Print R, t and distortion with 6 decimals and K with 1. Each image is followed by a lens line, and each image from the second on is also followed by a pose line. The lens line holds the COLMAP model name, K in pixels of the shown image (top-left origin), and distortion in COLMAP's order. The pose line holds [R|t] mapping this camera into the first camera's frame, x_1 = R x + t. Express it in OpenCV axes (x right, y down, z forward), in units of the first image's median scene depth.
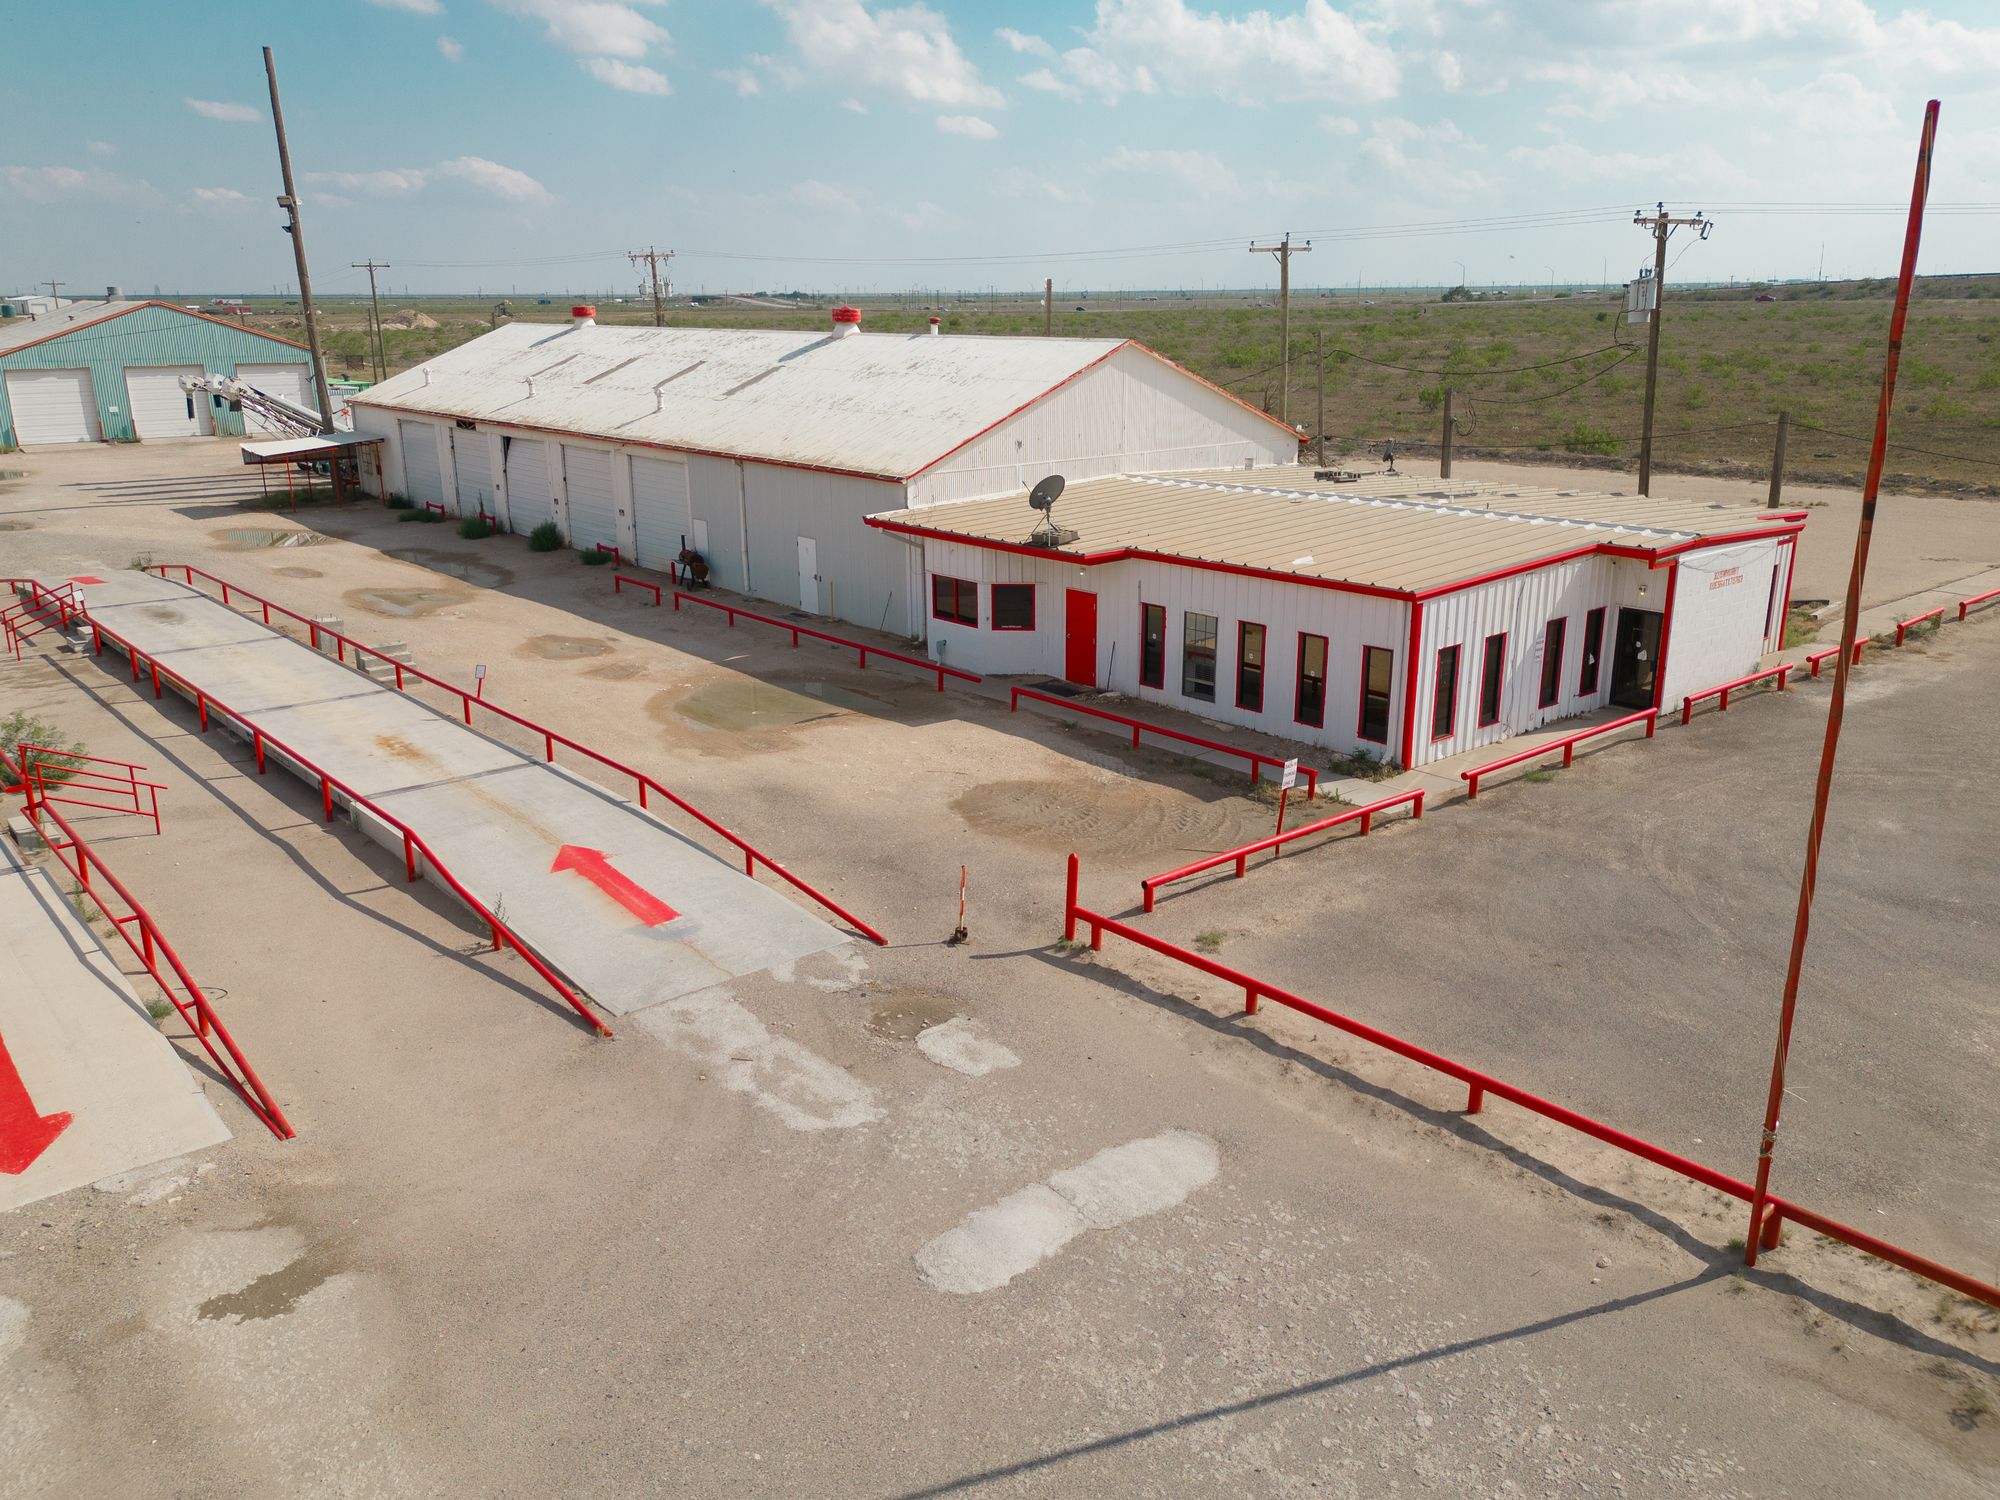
lens RADIAL K [[1534.2, 0, 1000.0], [0, 1534.2, 750.0], [0, 0, 1]] dist [0.105090, -0.142715]
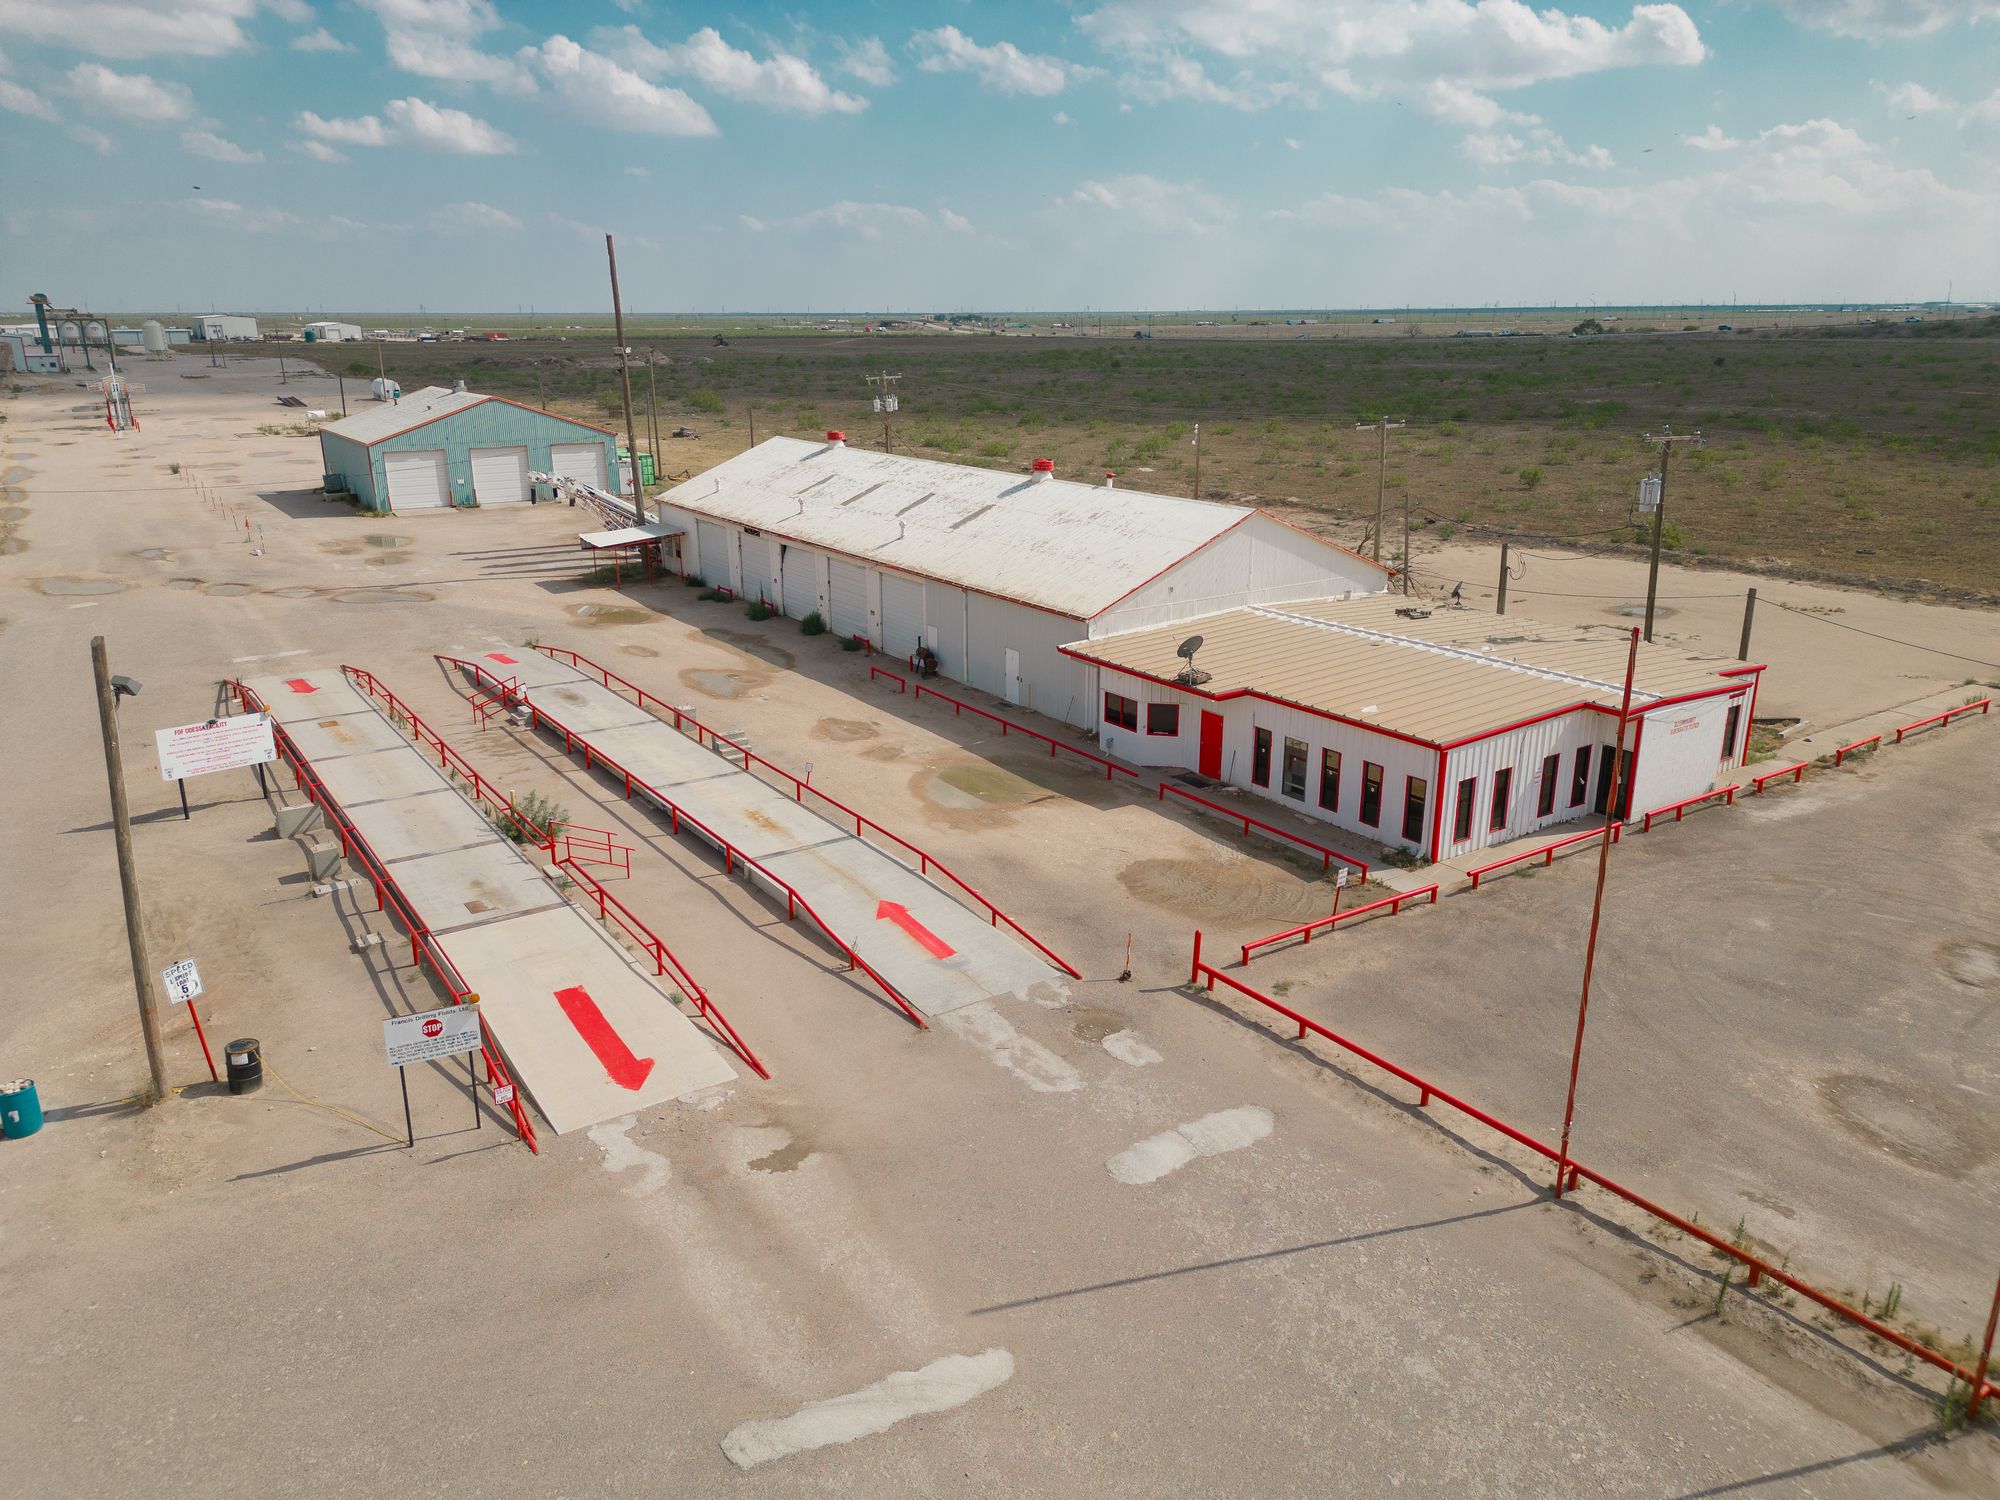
lens RADIAL K [[1396.7, 0, 1000.0], [0, 1396.7, 750.0], [0, 0, 1]] dist [0.100065, -0.137341]
pose [[0.994441, 0.035091, -0.099278, -0.014517], [-0.033641, 0.999302, 0.016242, -0.097907], [0.099779, -0.012812, 0.994927, -0.347620]]
